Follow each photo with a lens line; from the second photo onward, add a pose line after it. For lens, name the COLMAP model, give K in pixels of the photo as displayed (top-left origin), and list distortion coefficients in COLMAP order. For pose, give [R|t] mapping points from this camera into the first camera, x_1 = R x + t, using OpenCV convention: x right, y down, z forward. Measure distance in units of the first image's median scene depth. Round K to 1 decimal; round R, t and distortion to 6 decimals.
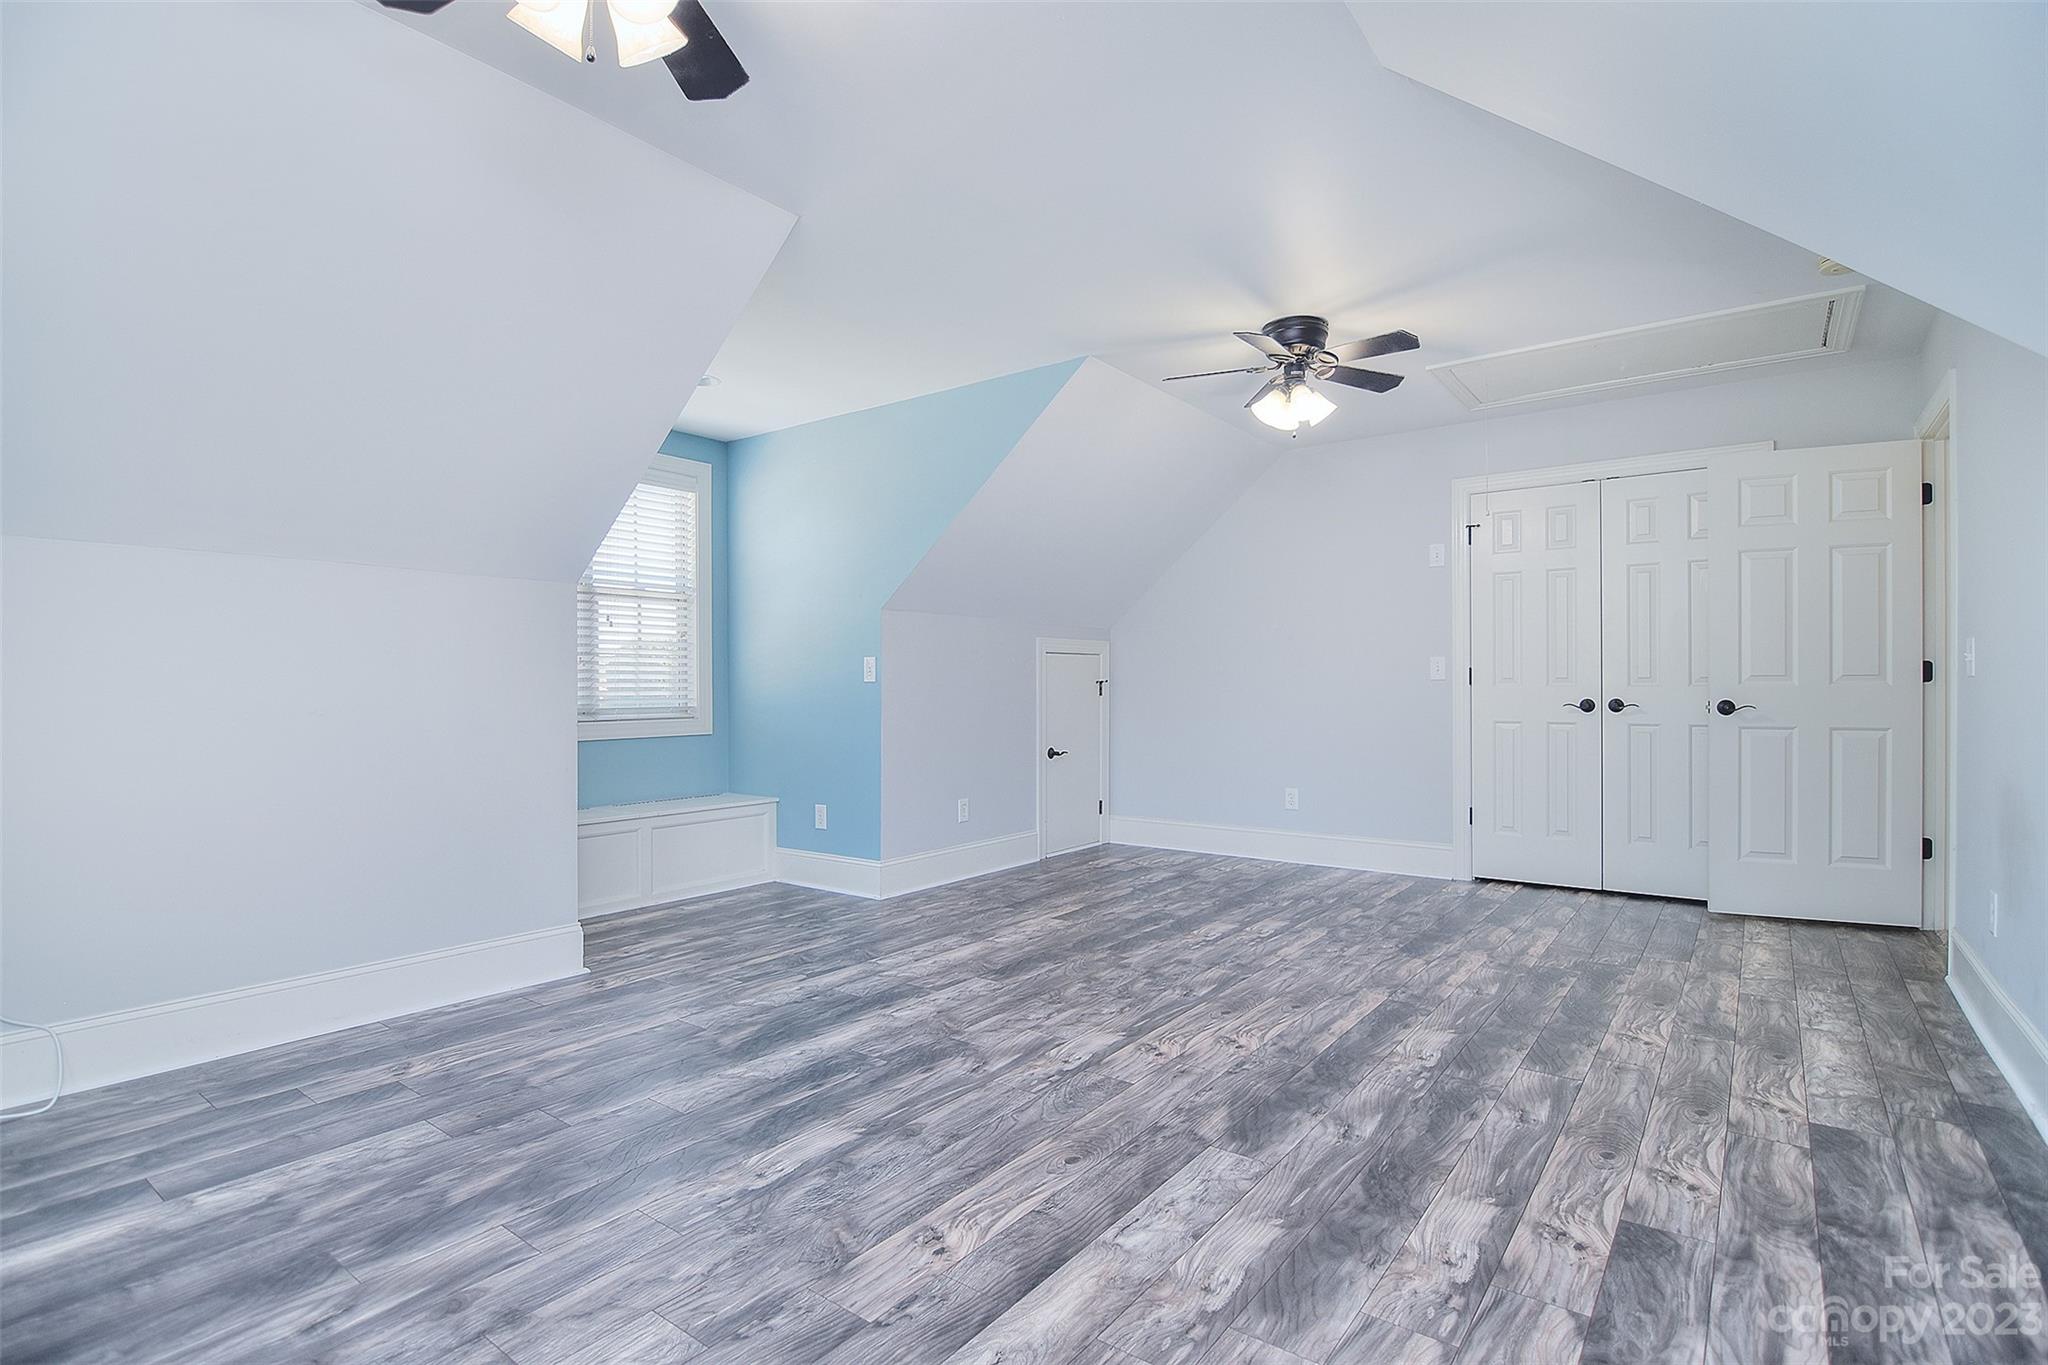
lens RADIAL K [[990.7, 0, 1023.0], [0, 990.7, 691.3], [0, 0, 1]] dist [-0.003883, -0.010904]
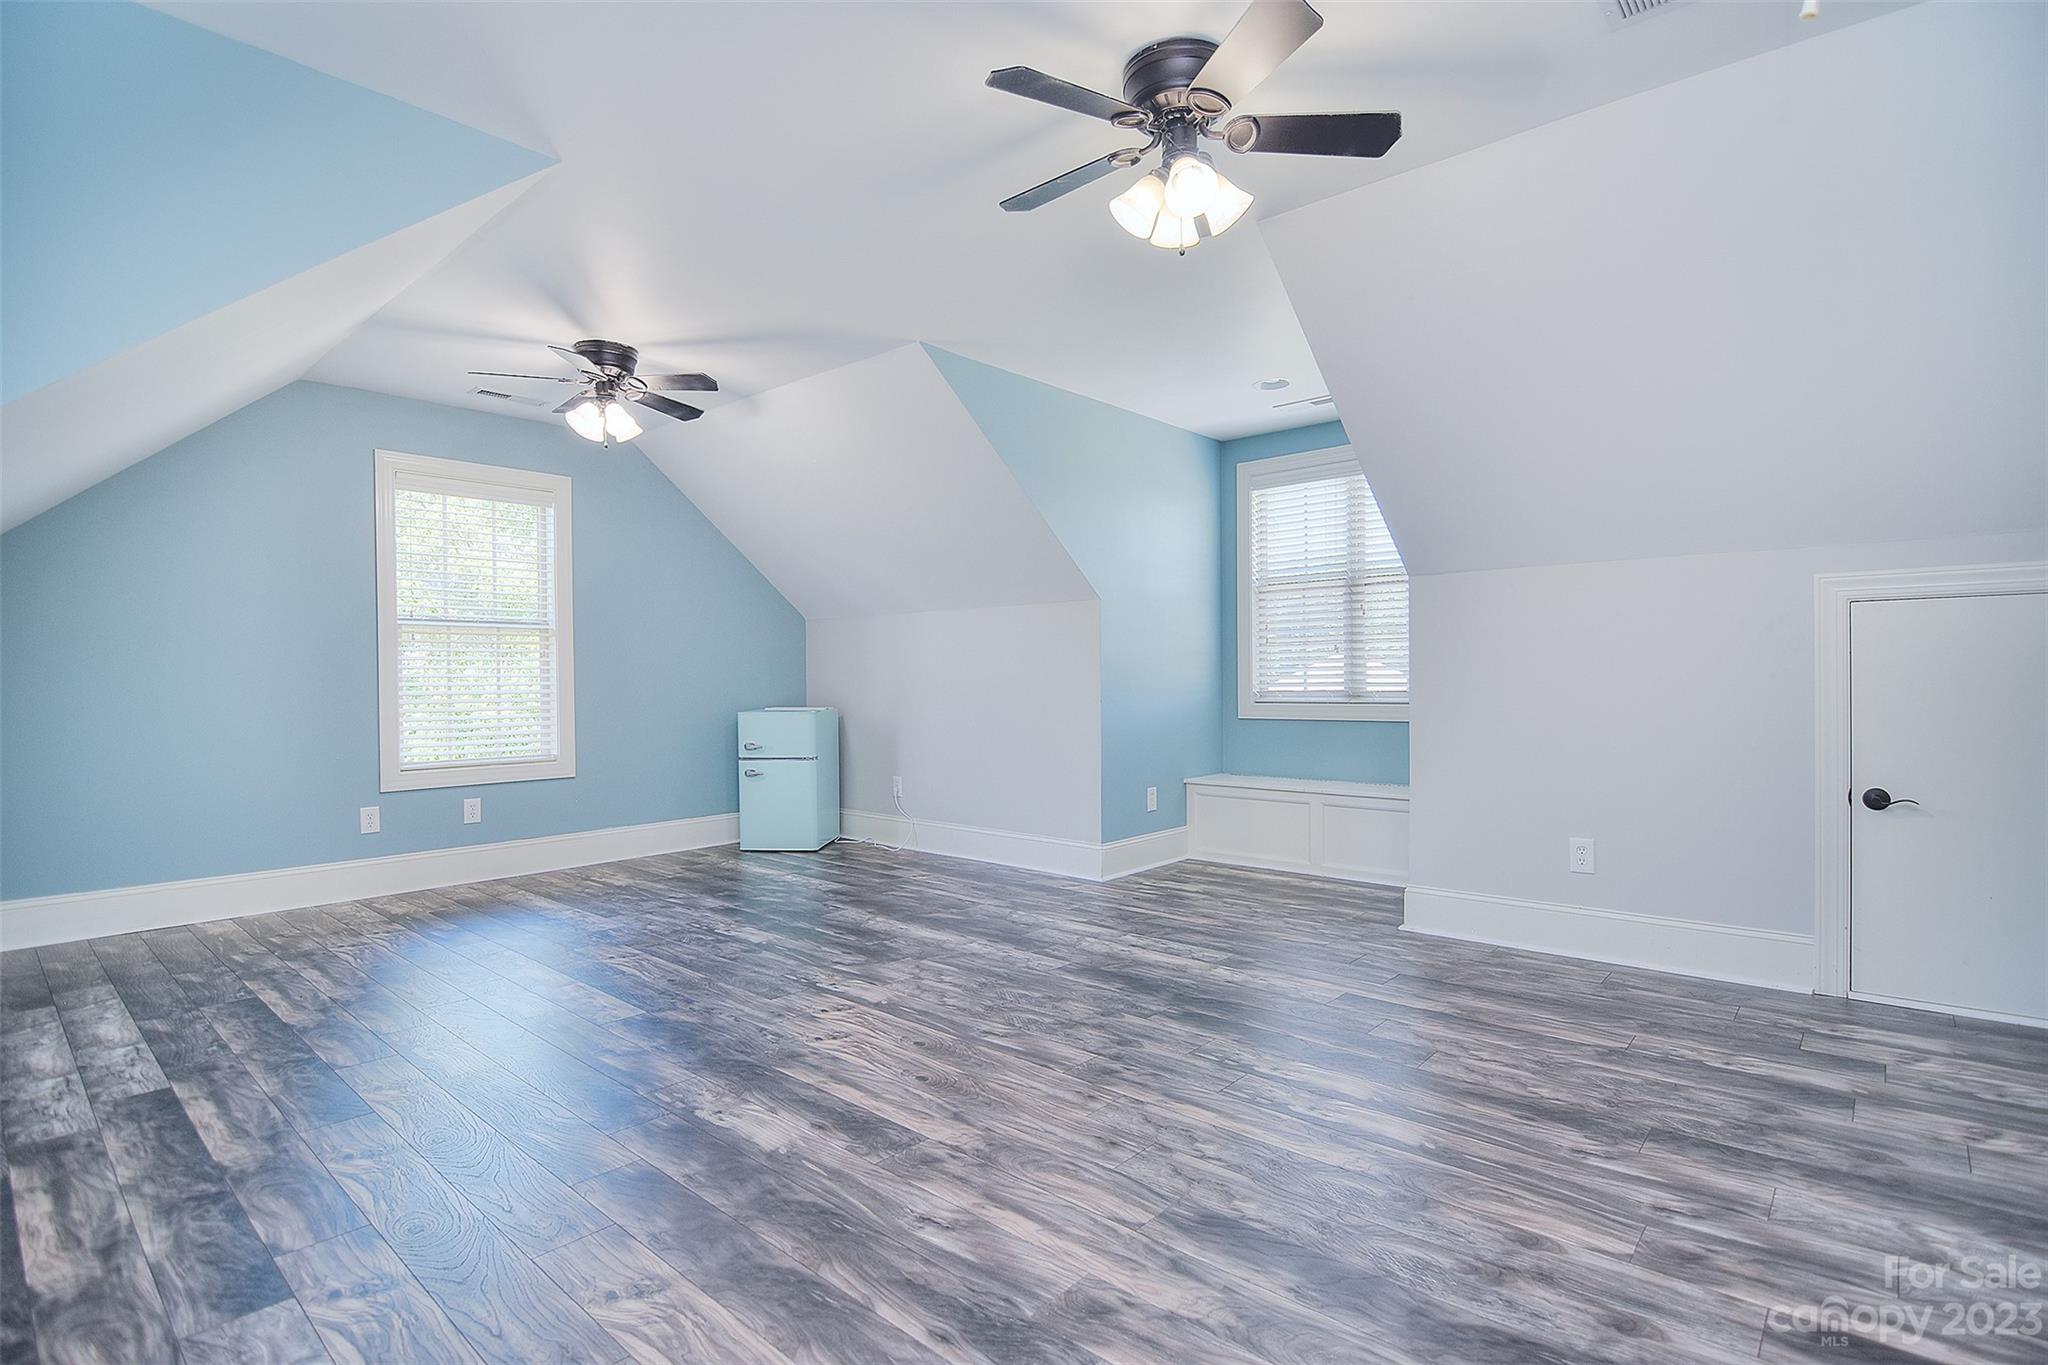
lens RADIAL K [[990.7, 0, 1021.5], [0, 990.7, 677.0], [0, 0, 1]] dist [-0.003883, -0.010904]
pose [[-0.090625, 0.003812, -0.995878, 1.134791], [0.005222, 0.999981, 0.003353, -0.004389], [0.995871, -0.004897, -0.090643, 1.239294]]
